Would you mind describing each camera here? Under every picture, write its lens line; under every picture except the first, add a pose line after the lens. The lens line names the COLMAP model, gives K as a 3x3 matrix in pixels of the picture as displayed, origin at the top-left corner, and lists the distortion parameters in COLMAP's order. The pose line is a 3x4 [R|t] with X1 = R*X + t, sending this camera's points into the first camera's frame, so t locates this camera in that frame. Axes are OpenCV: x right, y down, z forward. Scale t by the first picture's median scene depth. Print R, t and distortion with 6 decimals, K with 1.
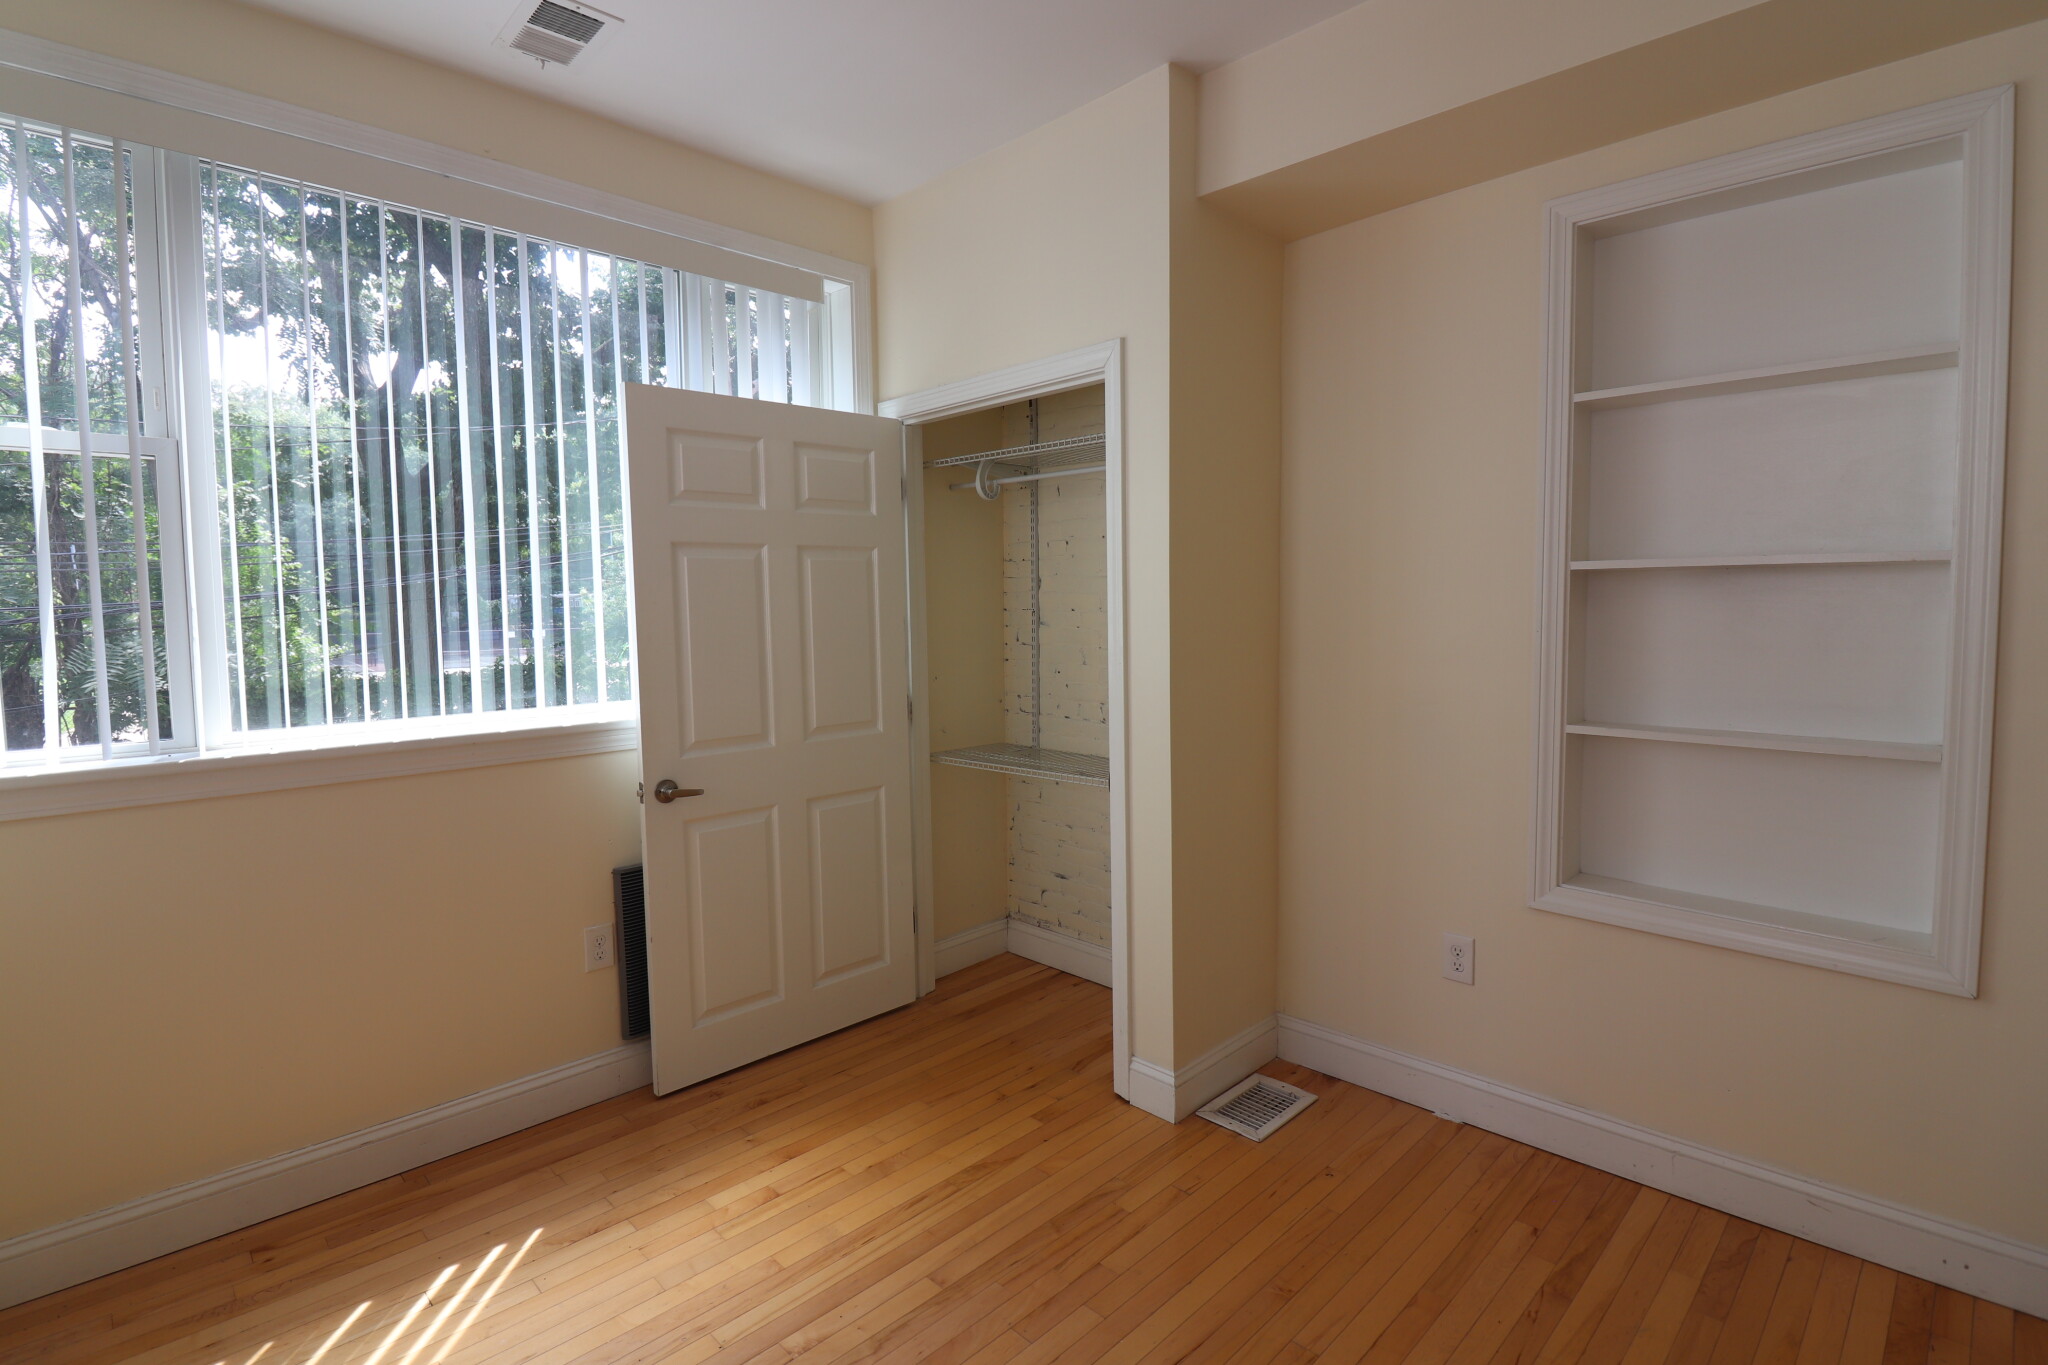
lens RADIAL K [[966.5, 0, 1014.2], [0, 966.5, 662.8], [0, 0, 1]] dist [0.000530, -0.014180]
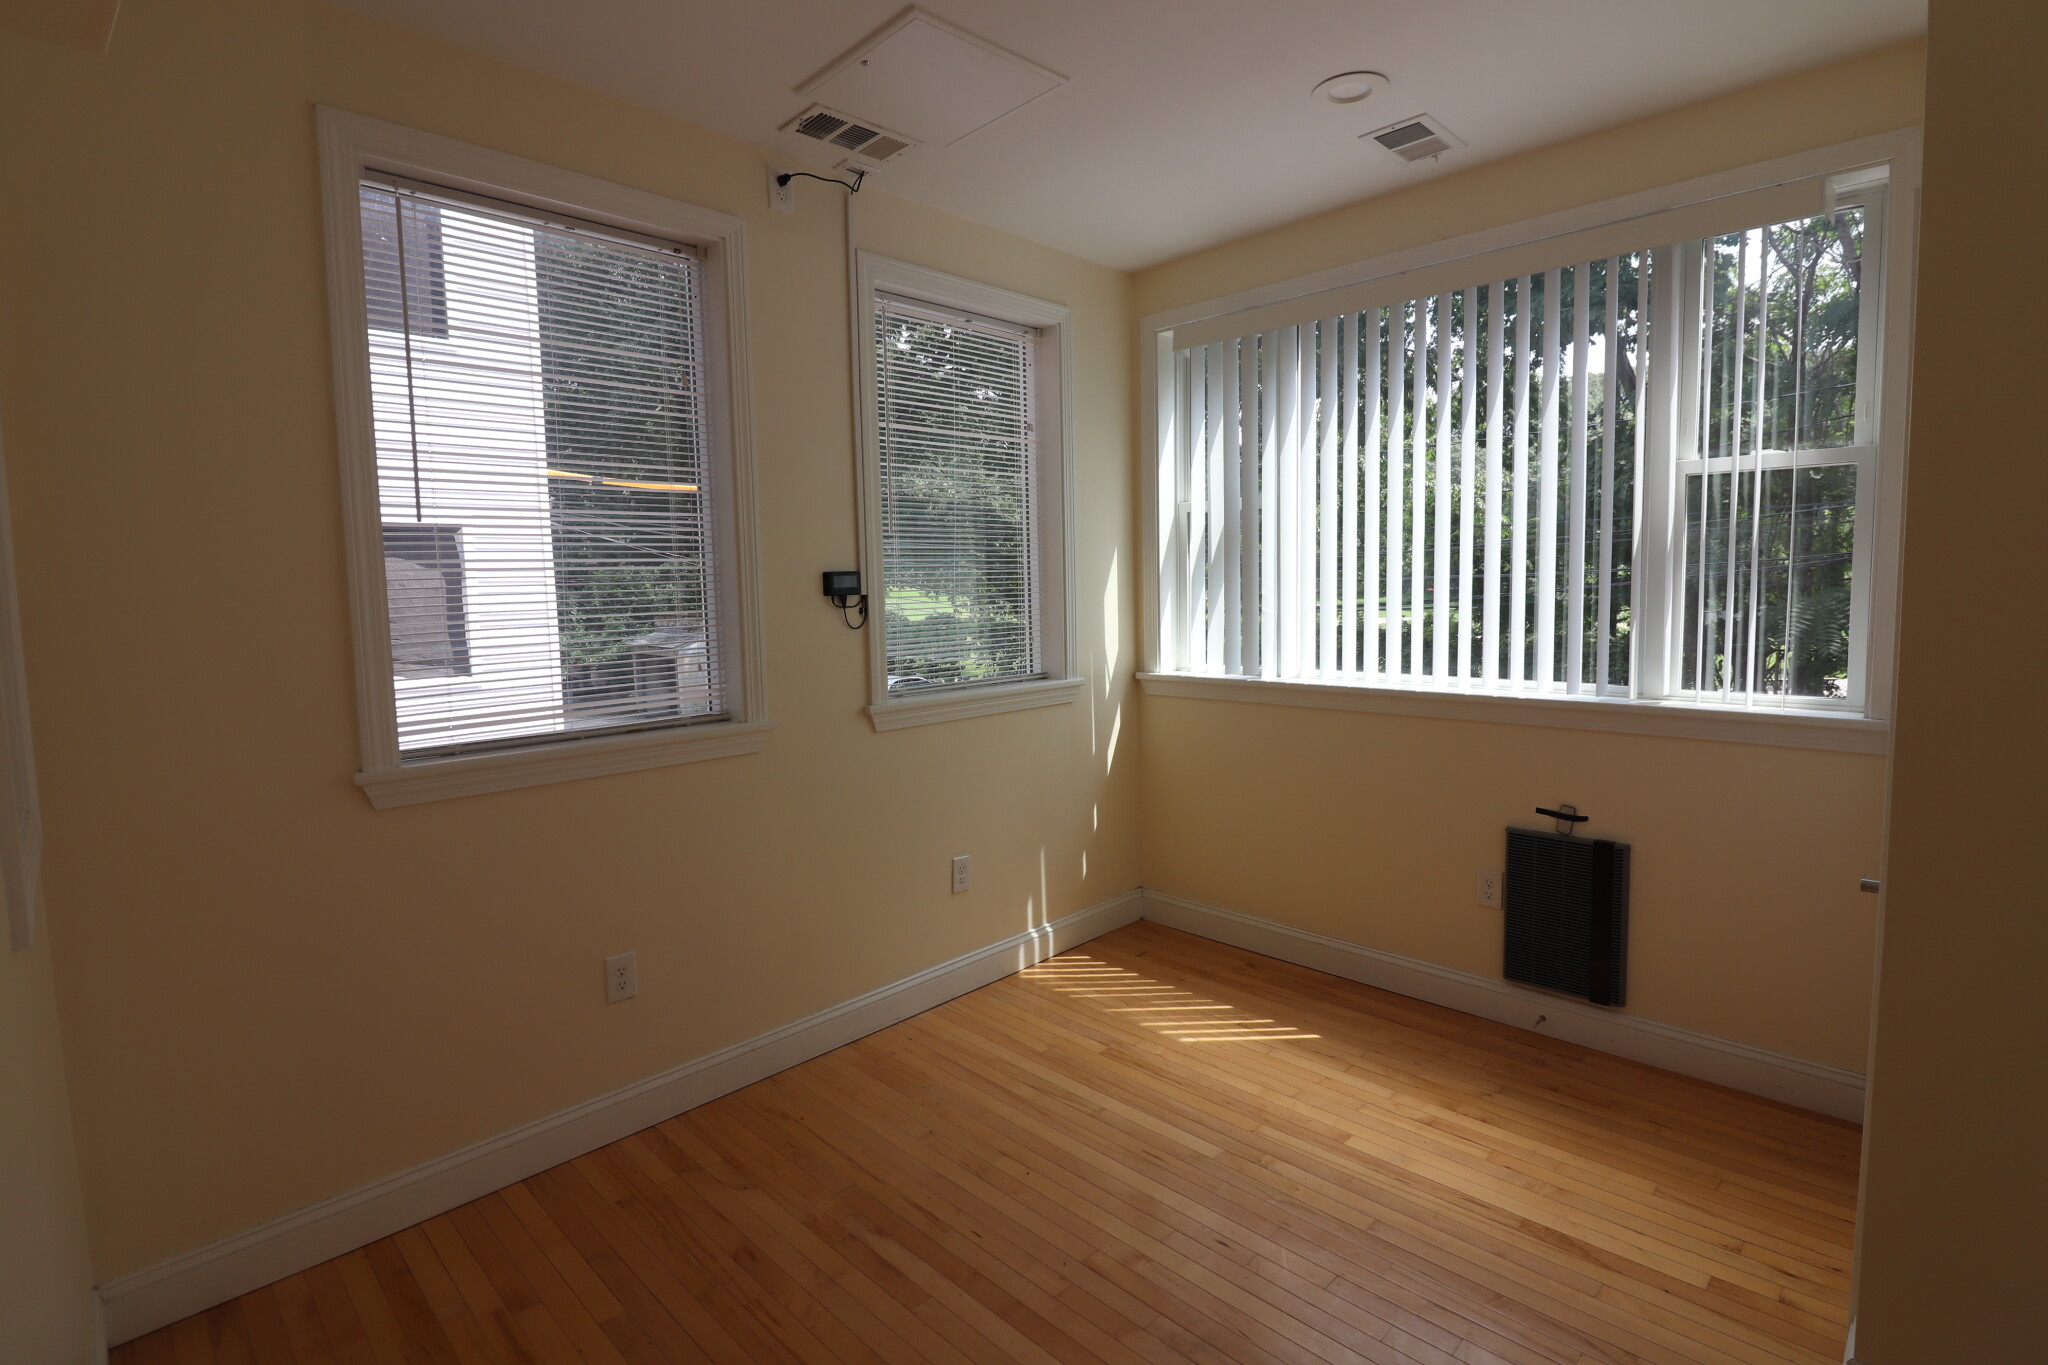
lens RADIAL K [[966.5, 0, 1014.2], [0, 966.5, 662.8], [0, 0, 1]] dist [0.000530, -0.014180]
pose [[-0.003683, 0.085594, -0.996323, 0.822567], [-0.040365, 0.995505, 0.085673, -0.059241], [0.999178, 0.040532, -0.000212, 0.491303]]
